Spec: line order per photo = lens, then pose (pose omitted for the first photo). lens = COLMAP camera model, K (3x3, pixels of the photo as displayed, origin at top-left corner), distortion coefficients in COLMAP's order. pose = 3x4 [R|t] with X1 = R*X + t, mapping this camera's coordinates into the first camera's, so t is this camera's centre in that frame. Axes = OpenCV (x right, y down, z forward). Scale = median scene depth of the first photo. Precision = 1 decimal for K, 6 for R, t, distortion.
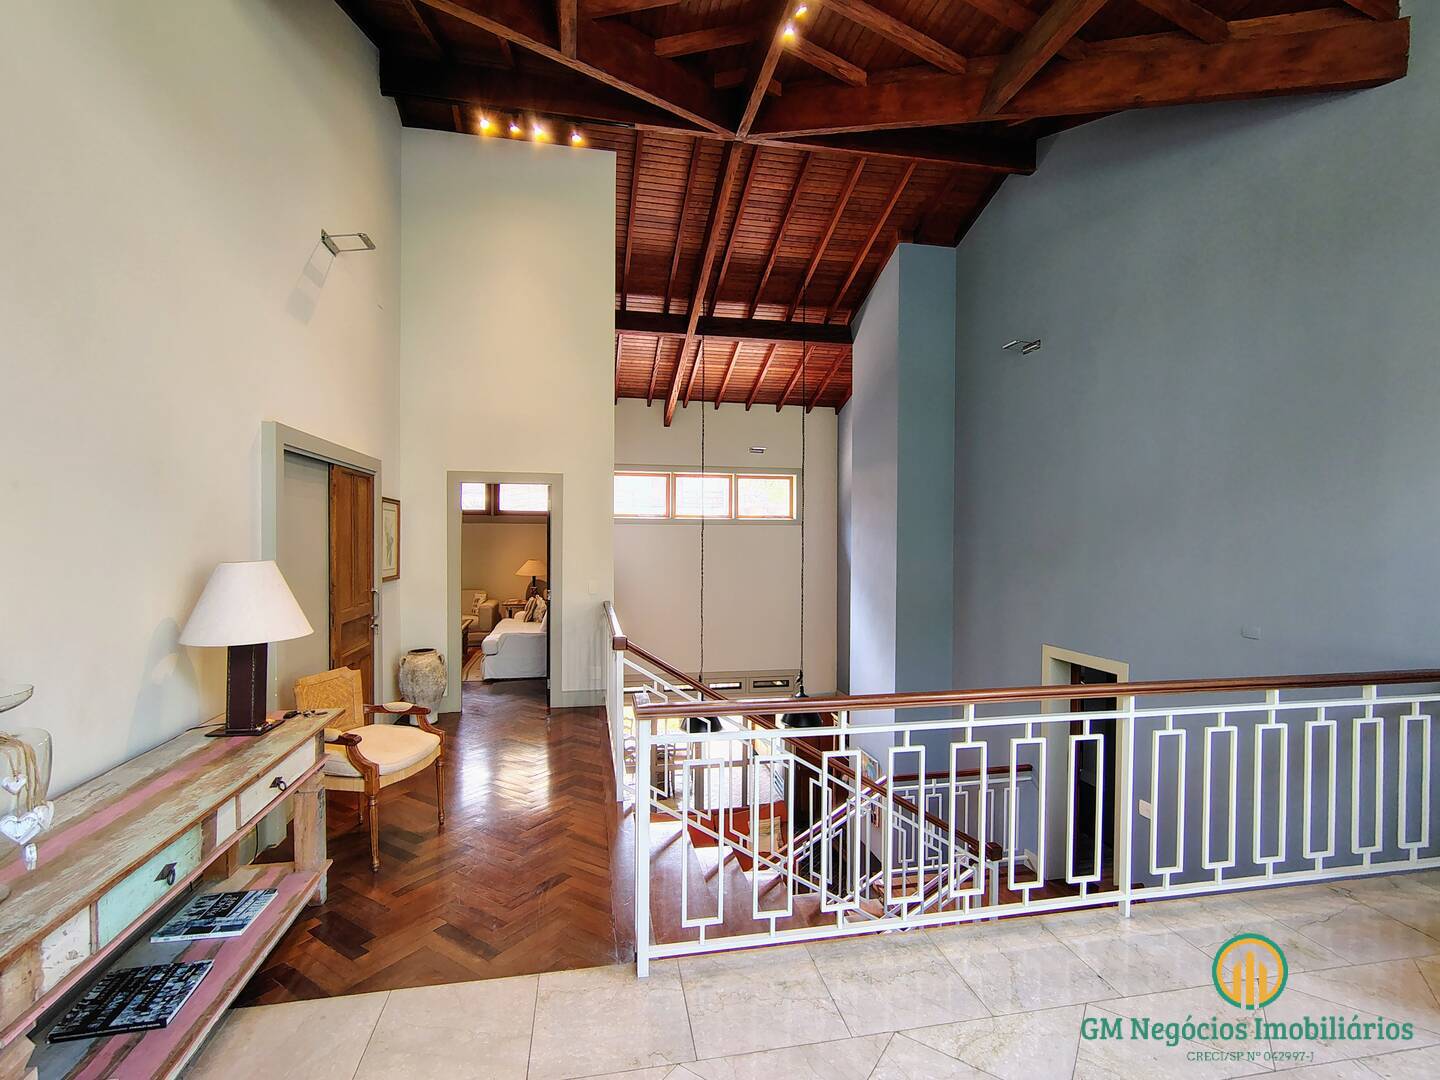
lens RADIAL K [[673.7, 0, 721.6], [0, 673.7, 544.1], [0, 0, 1]] dist [-0.019224, 0.010493]
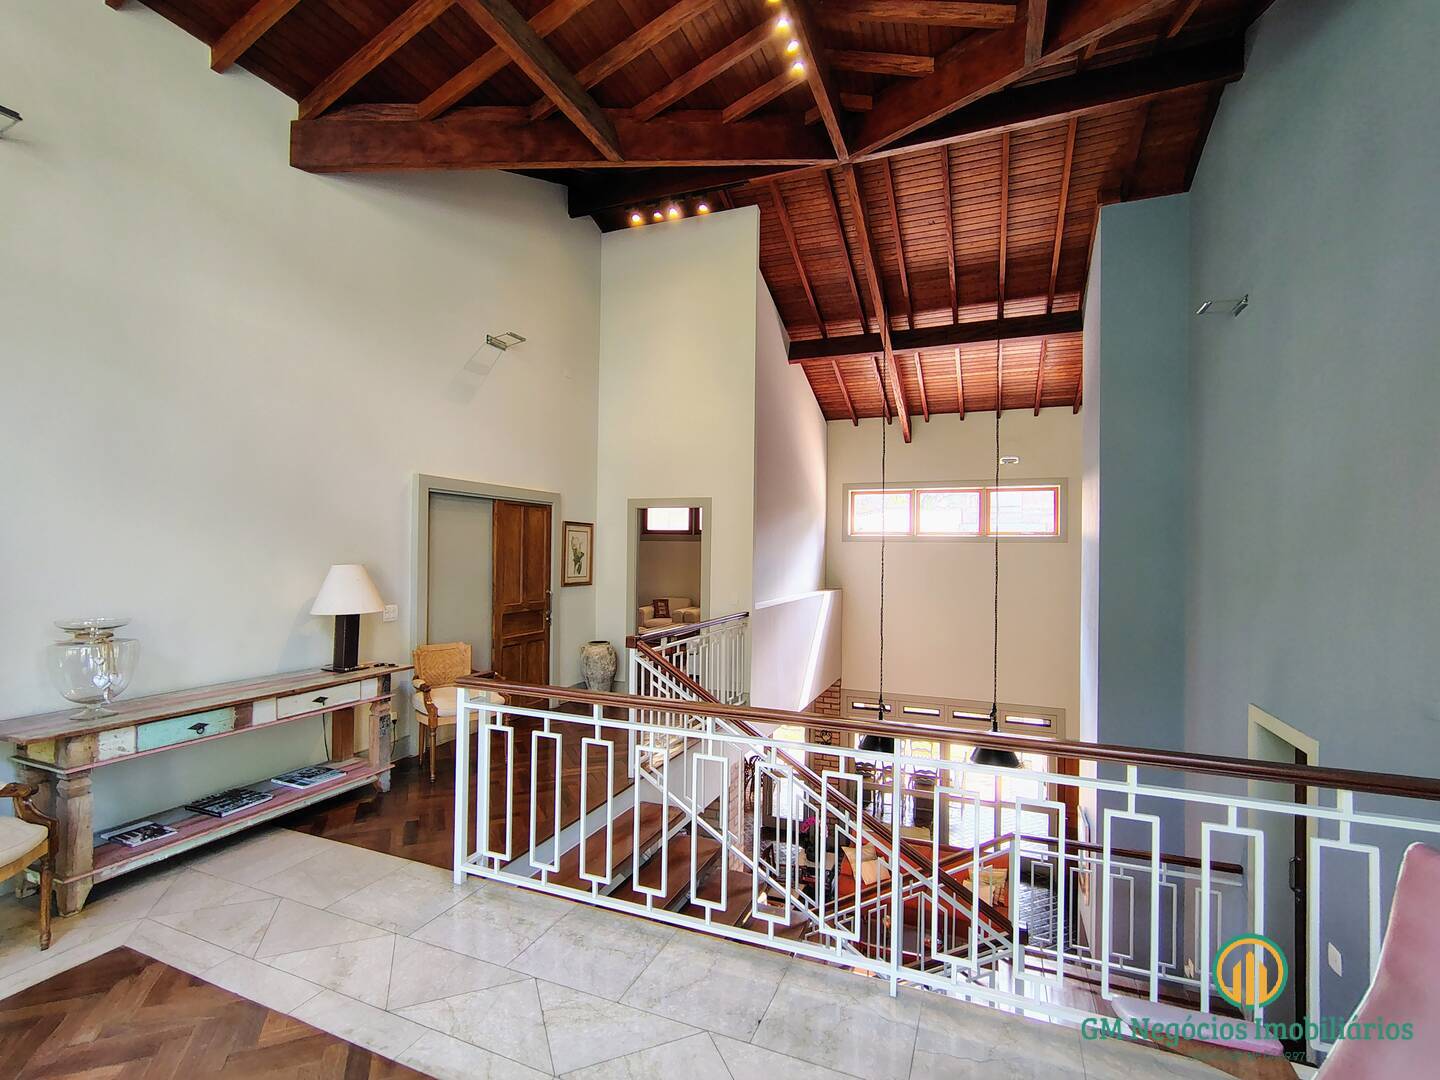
lens RADIAL K [[665.2, 0, 721.6], [0, 665.2, 544.1], [0, 0, 1]] dist [-0.010413, -0.000125]
pose [[0.834663, 0.000028, -0.550761, 0.424293], [-0.014799, 0.999640, -0.022377, -0.000633], [0.550562, 0.026828, 0.834363, 0.074624]]
